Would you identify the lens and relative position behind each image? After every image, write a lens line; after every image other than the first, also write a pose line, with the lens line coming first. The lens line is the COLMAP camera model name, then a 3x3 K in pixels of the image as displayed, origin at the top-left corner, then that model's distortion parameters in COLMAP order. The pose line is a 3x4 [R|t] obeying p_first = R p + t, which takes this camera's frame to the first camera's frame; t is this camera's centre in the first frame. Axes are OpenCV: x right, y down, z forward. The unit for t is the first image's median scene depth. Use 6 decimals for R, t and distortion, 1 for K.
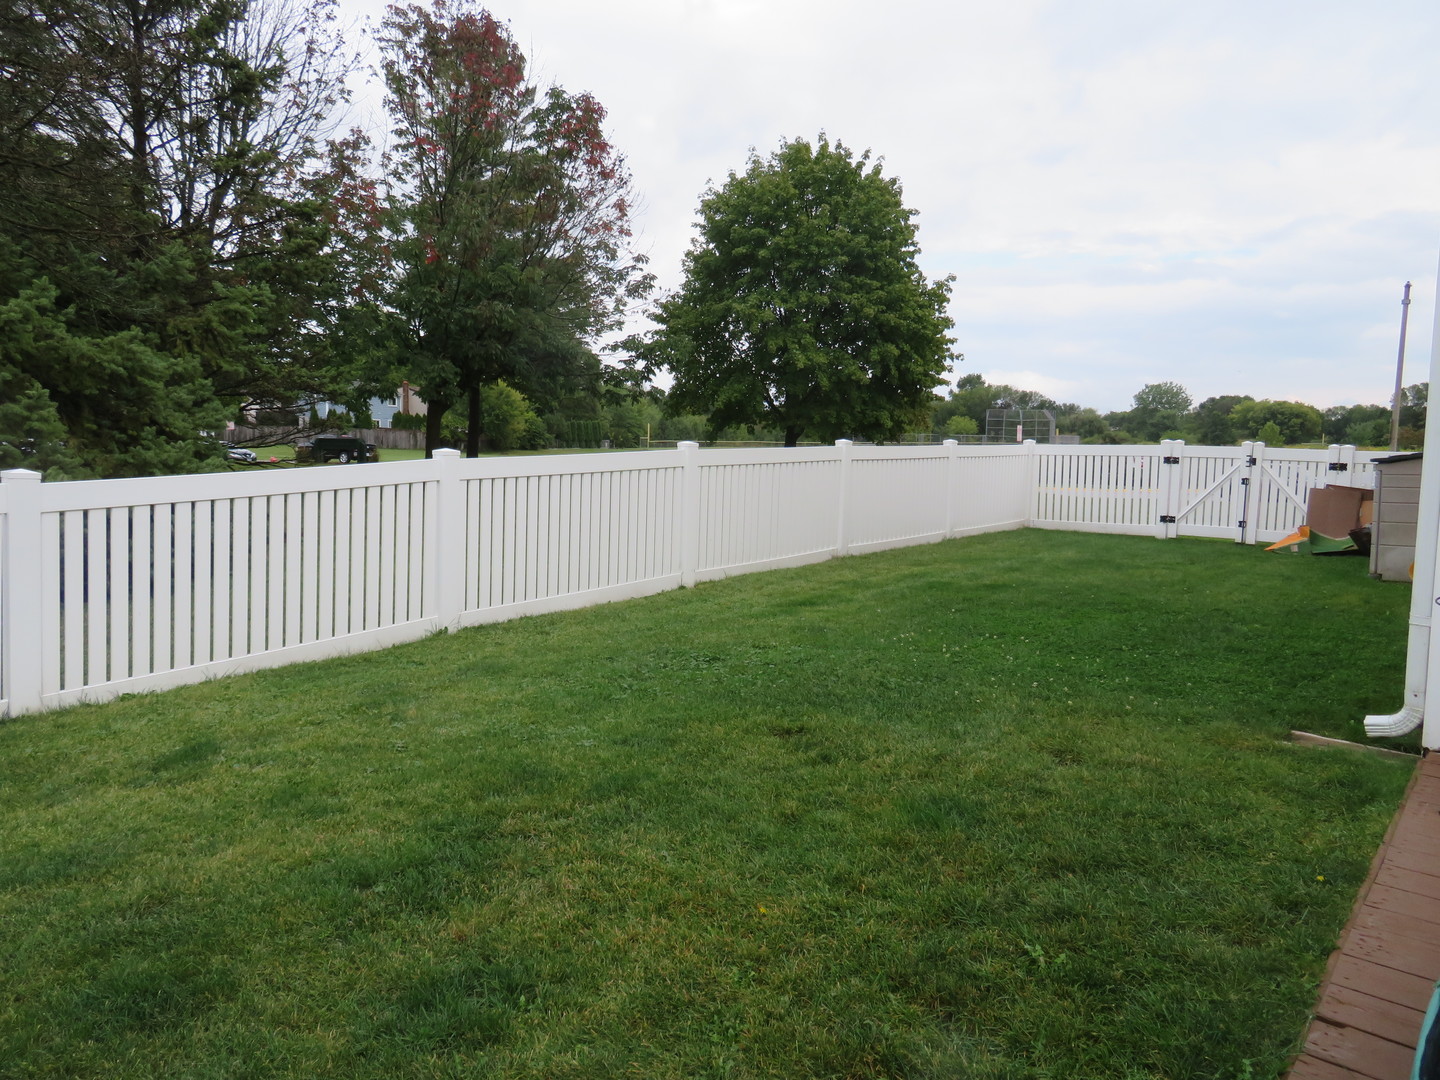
lens RADIAL K [[1026.7, 0, 712.2], [0, 1026.7, 544.4], [0, 0, 1]] dist [-0.004344, -0.007476]
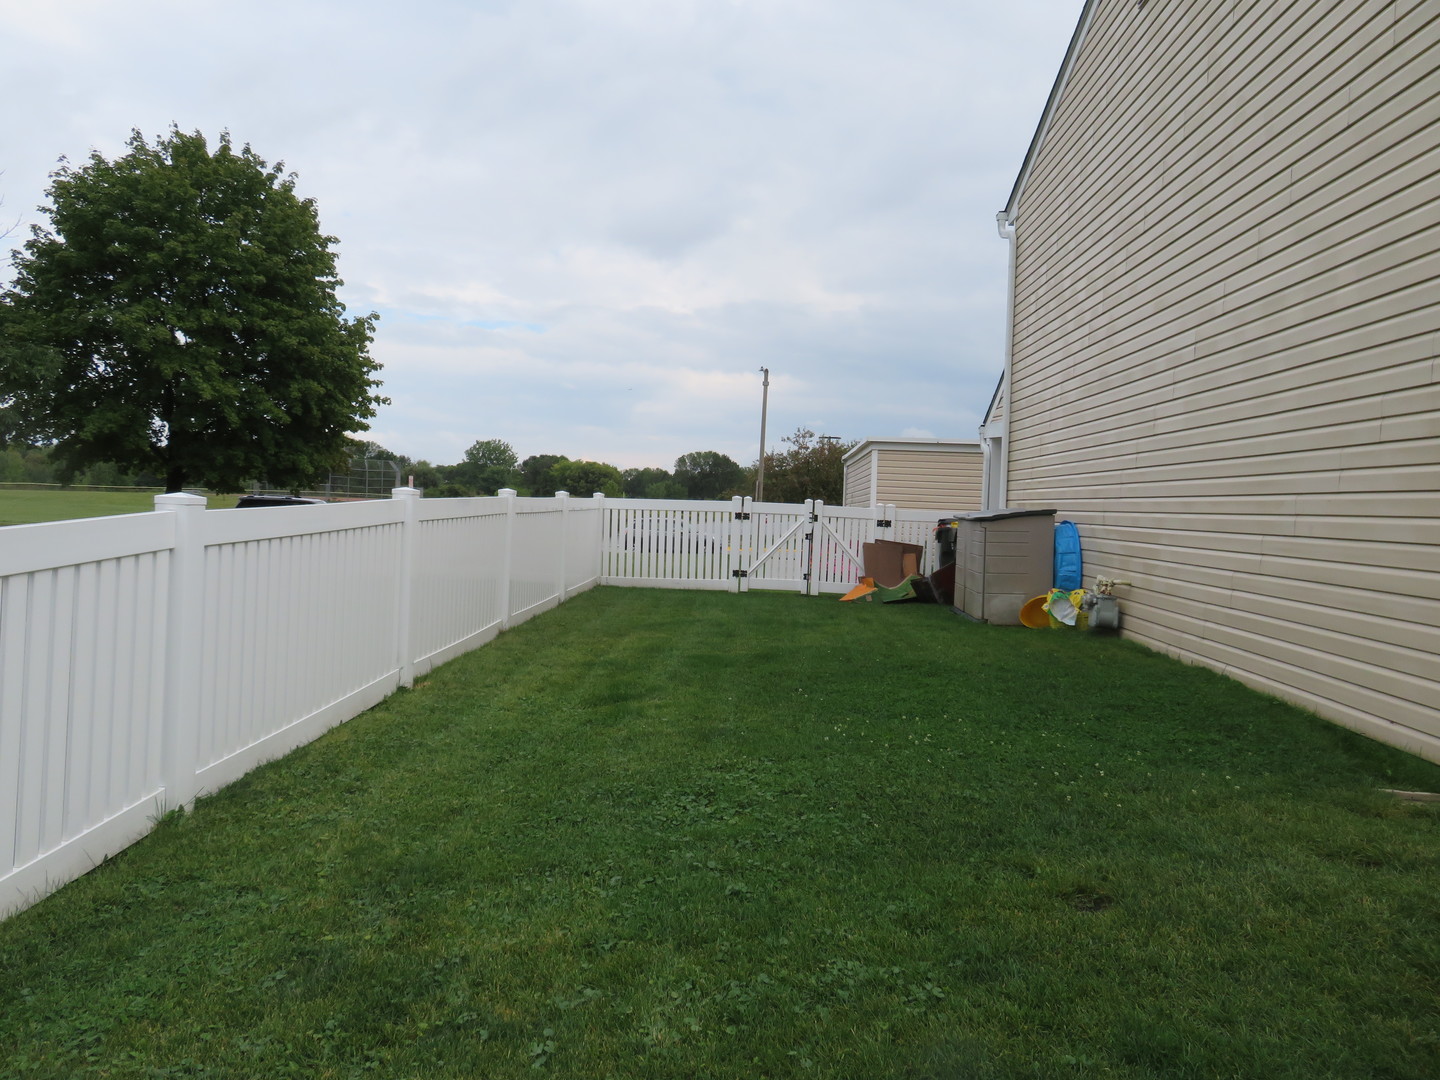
lens RADIAL K [[1026.7, 0, 713.7], [0, 1026.7, 528.8], [0, 0, 1]] dist [-0.004344, -0.007476]
pose [[0.795564, 0.002545, 0.605864, -0.088169], [0.036691, 0.997953, -0.052372, -0.007332], [-0.604757, 0.063895, 0.793843, 0.089455]]
